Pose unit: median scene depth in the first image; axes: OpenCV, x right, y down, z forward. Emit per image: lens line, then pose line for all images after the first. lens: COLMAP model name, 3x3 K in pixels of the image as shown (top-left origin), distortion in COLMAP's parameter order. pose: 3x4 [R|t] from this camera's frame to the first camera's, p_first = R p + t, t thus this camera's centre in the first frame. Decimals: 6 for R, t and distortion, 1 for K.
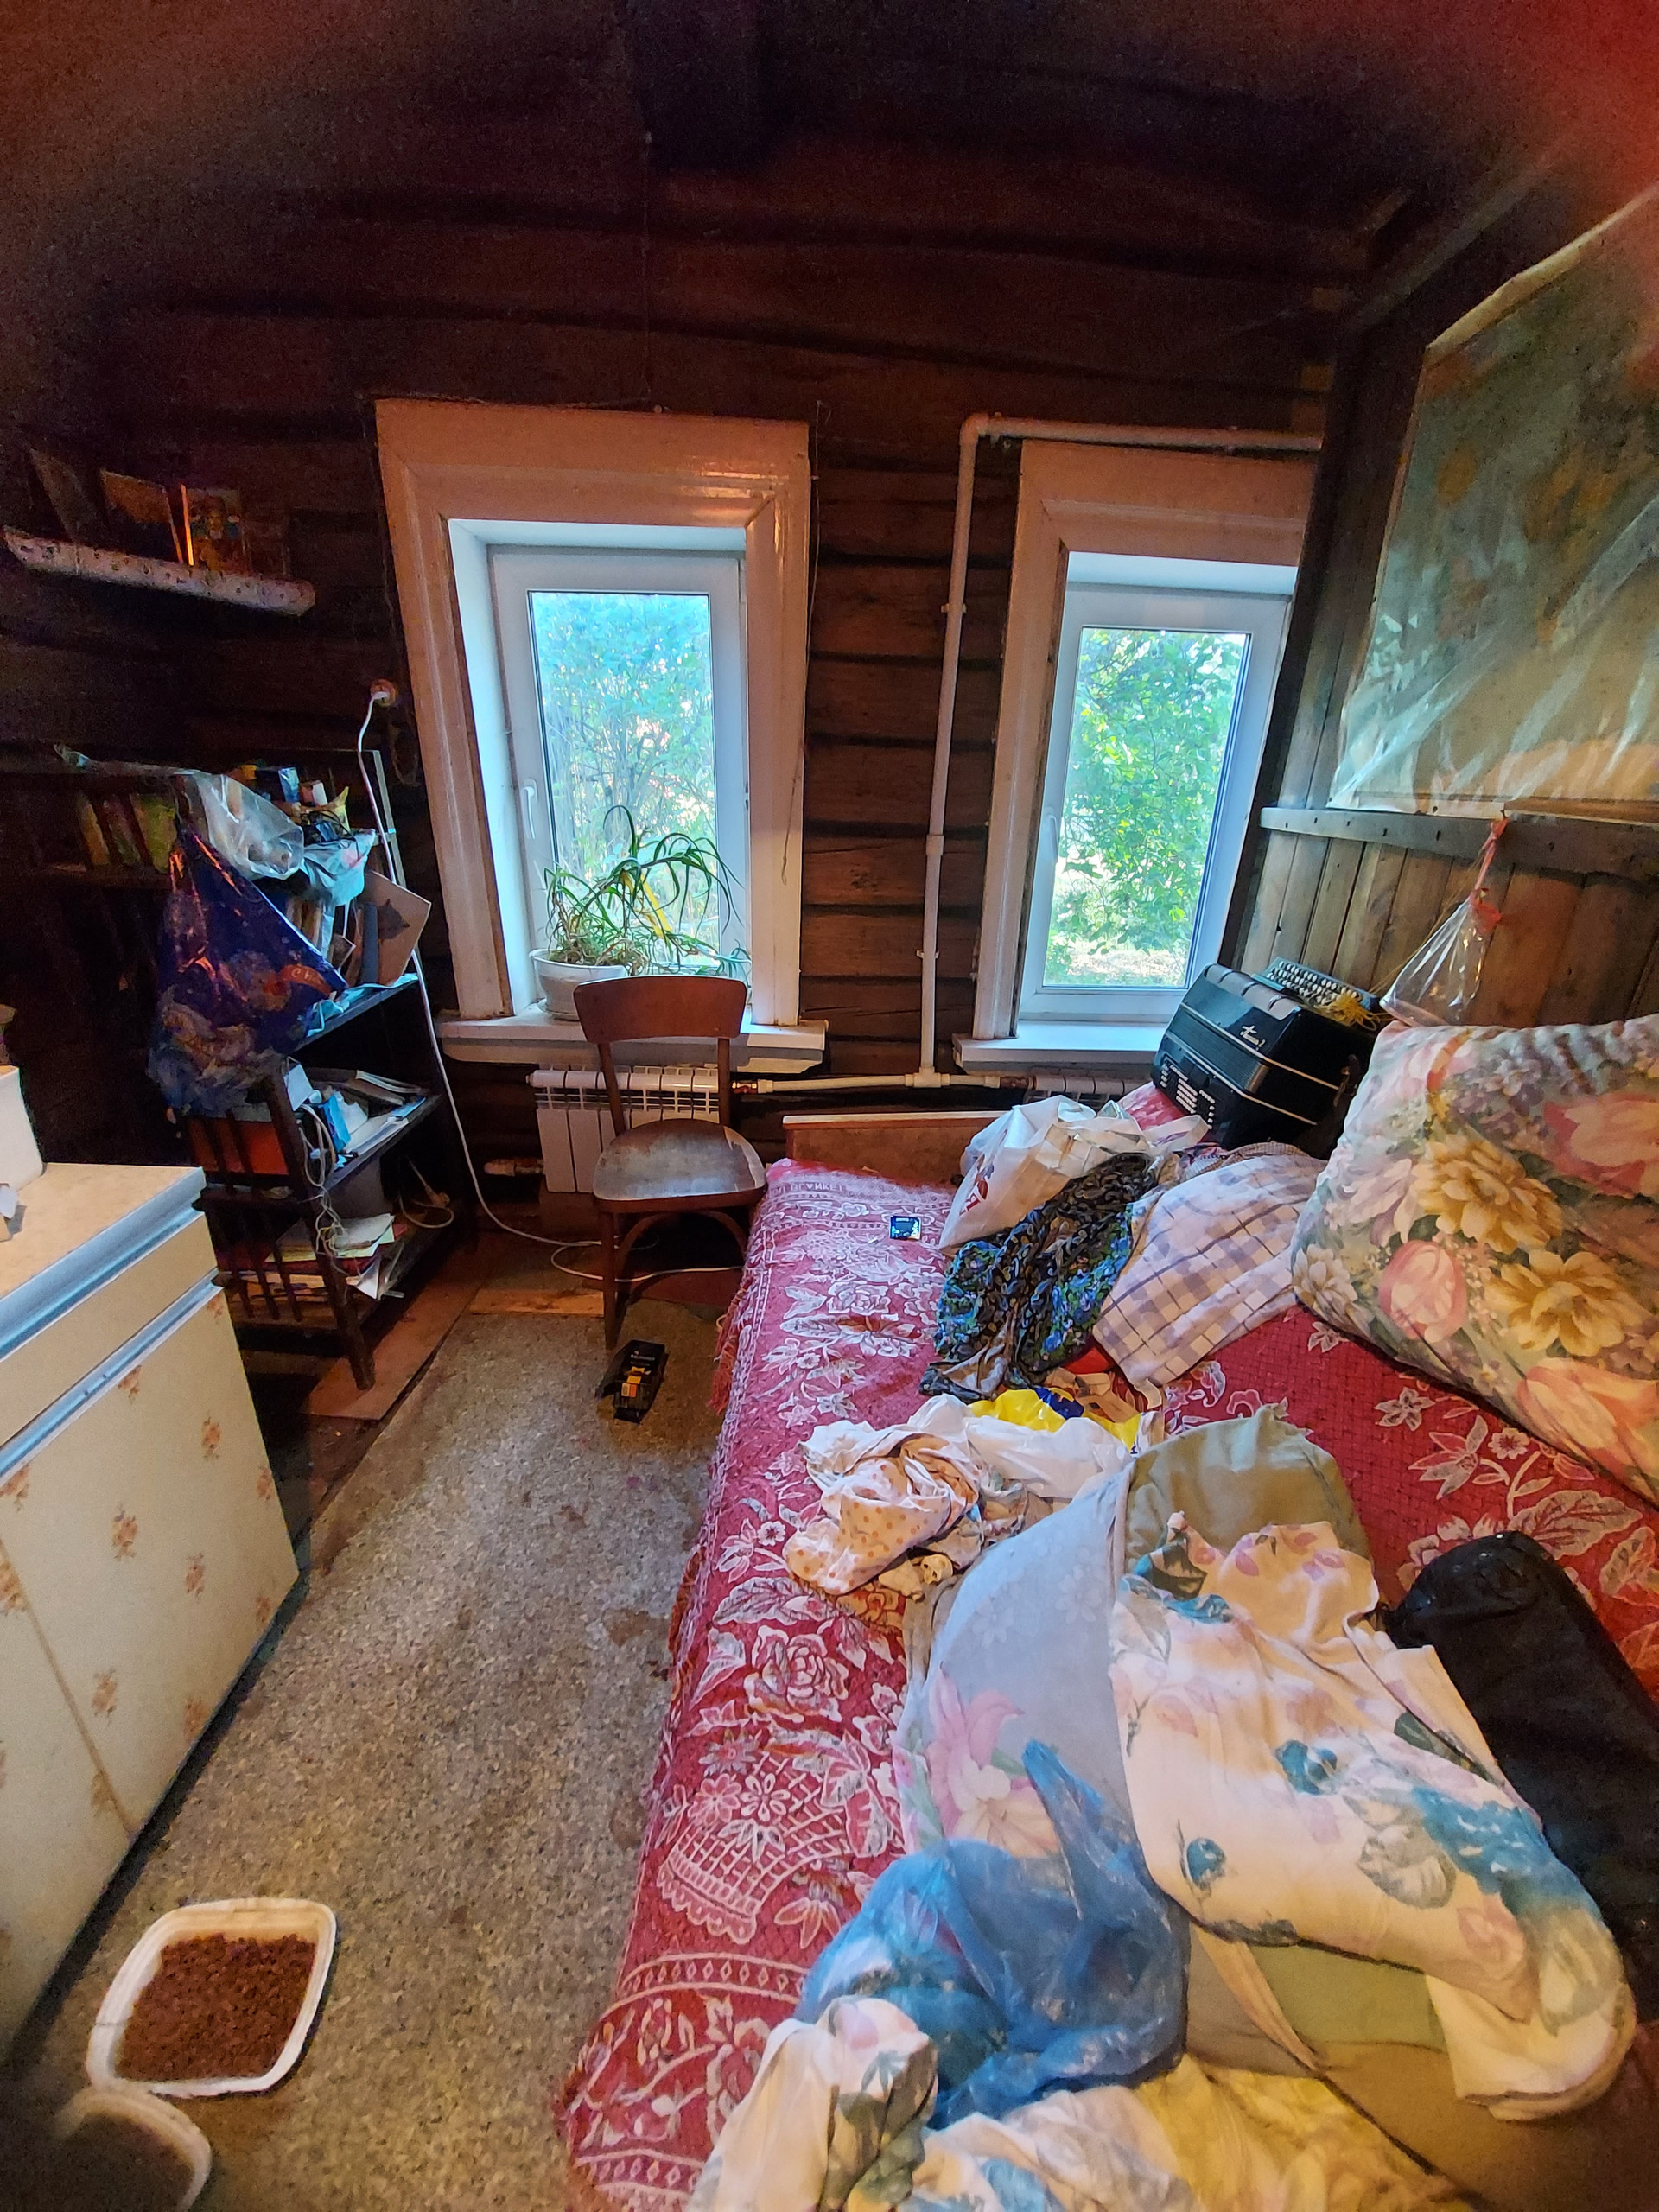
lens RADIAL K [[870.4, 0, 829.5], [0, 870.4, 1106.0], [0, 0, 1]] dist [0.000736, 0.000089]
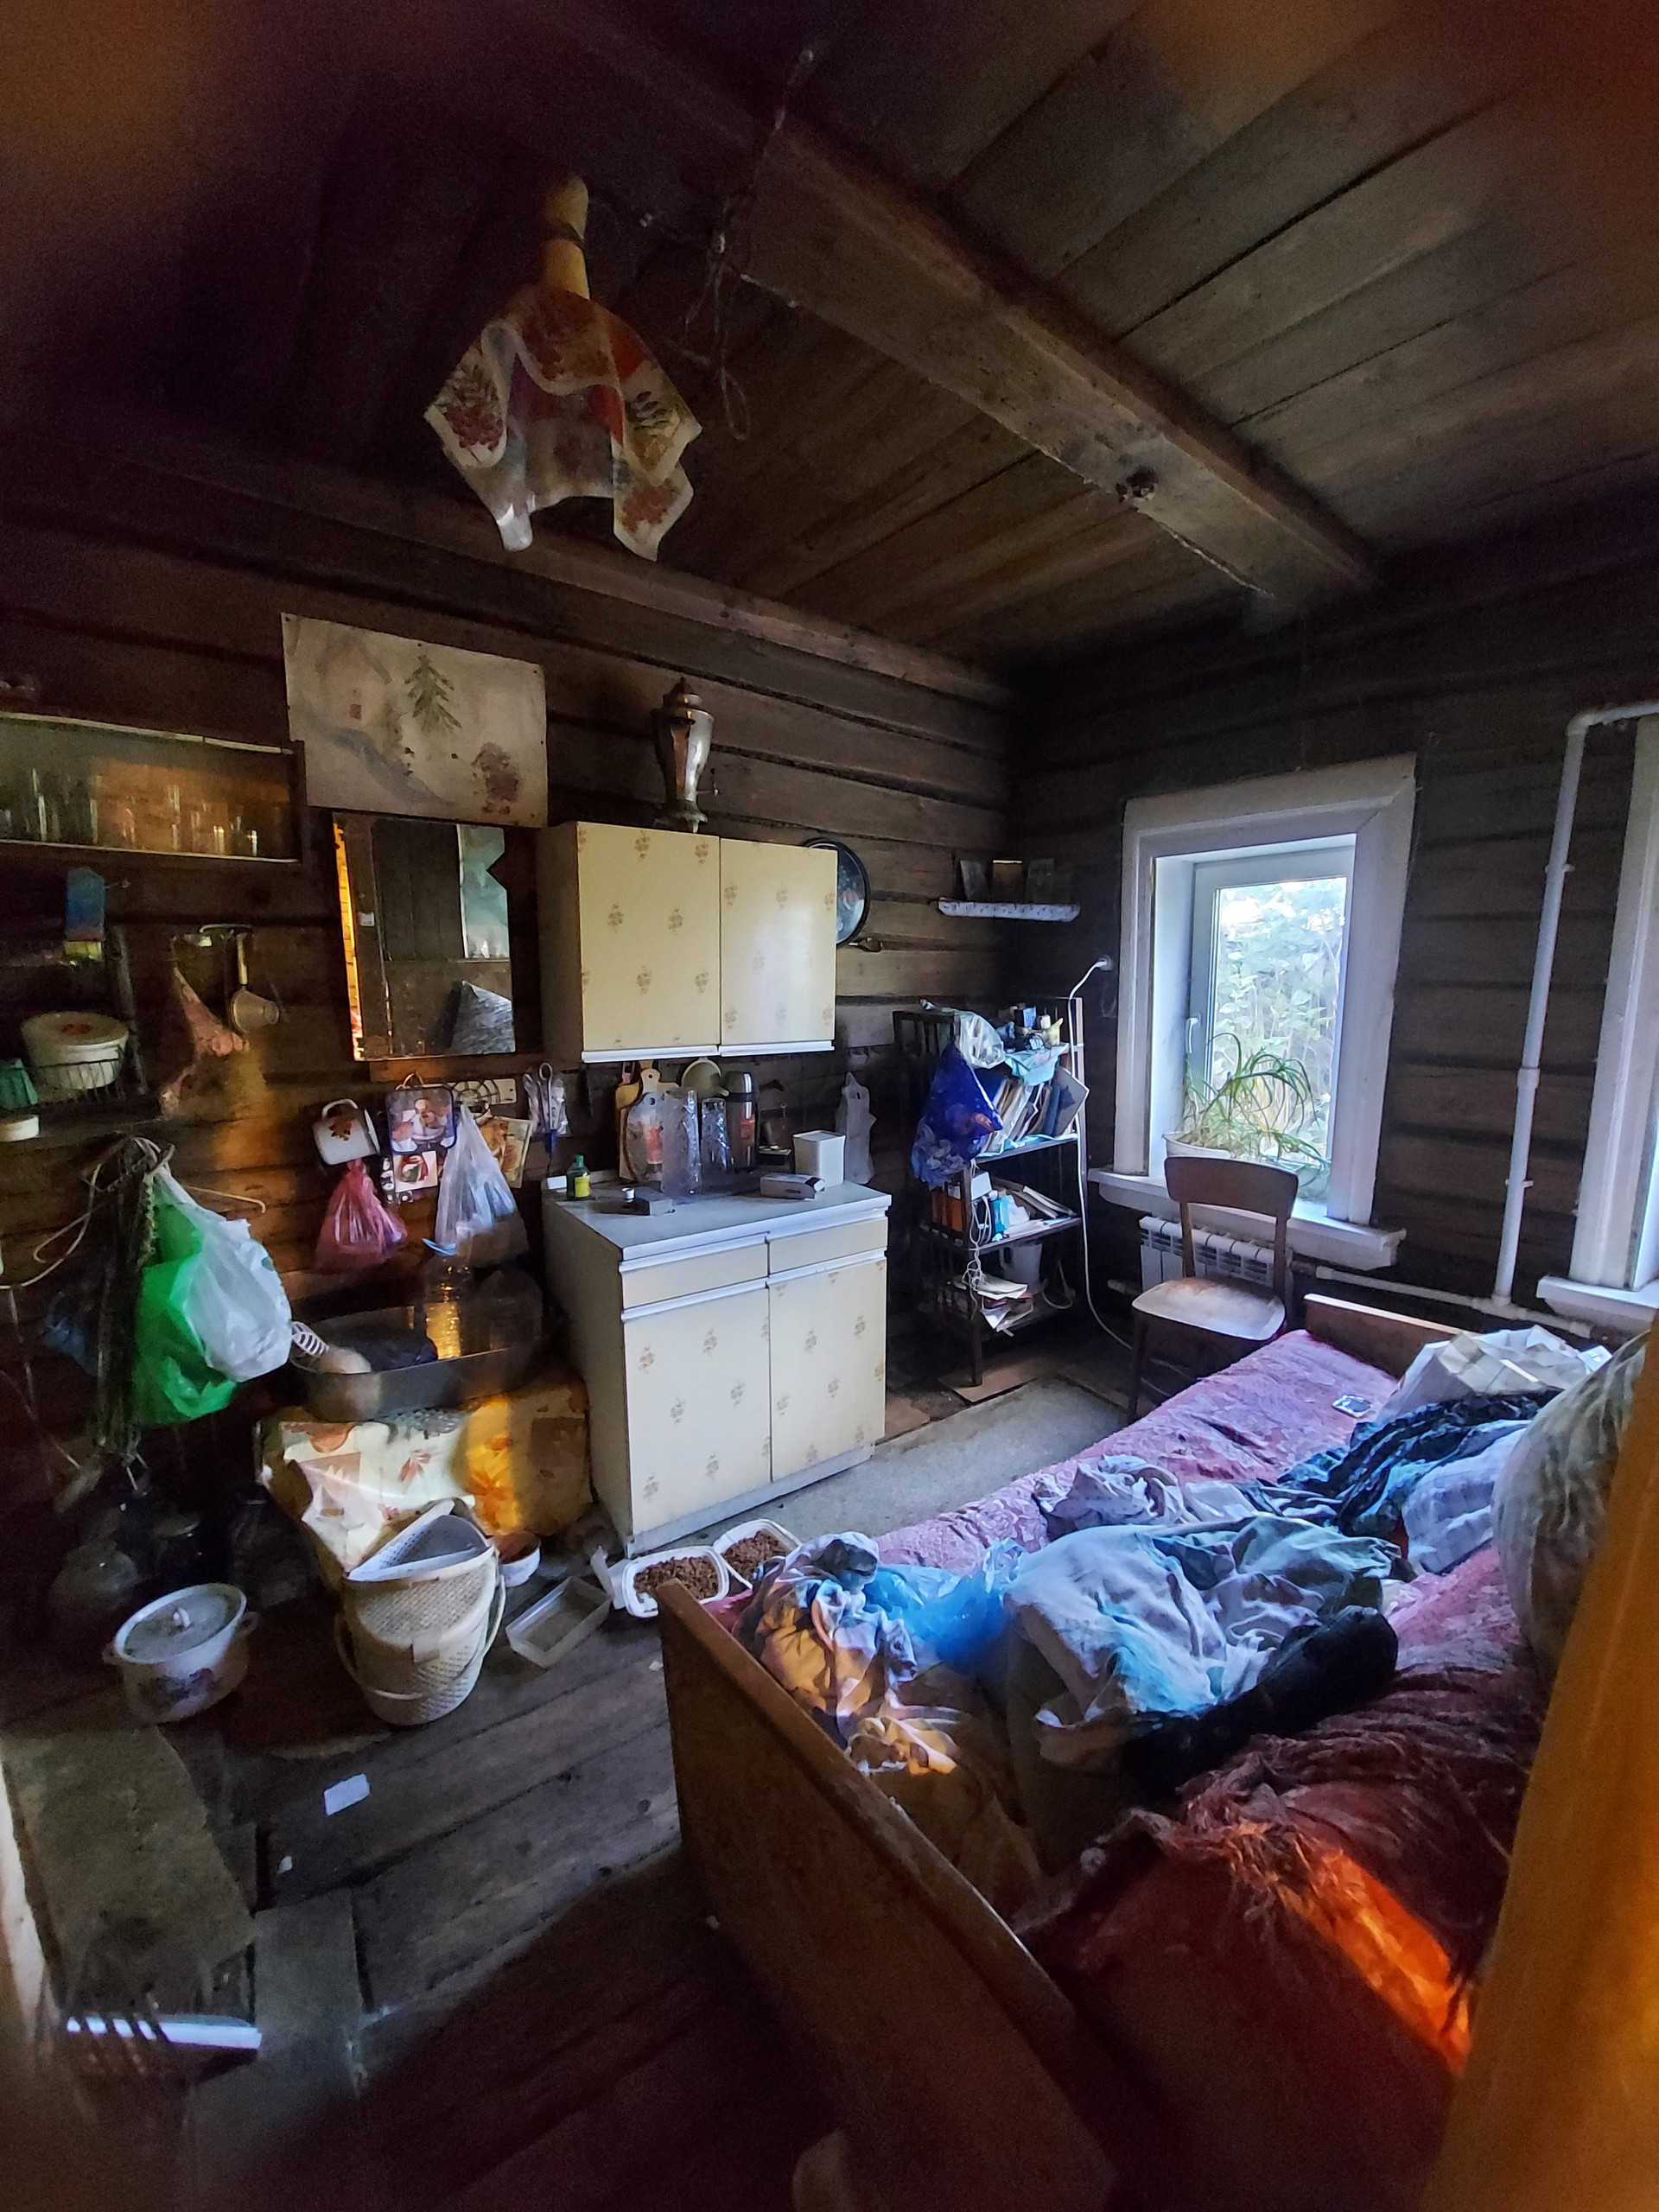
lens RADIAL K [[878.3, 0, 829.5], [0, 878.3, 1106.0], [0, 0, 1]] dist [-0.008237, -0.007160]
pose [[0.569501, 0.096392, -0.816319, 0.530848], [-0.276262, 0.957777, -0.079638, 0.043190], [0.774176, 0.270872, 0.572084, -0.228195]]
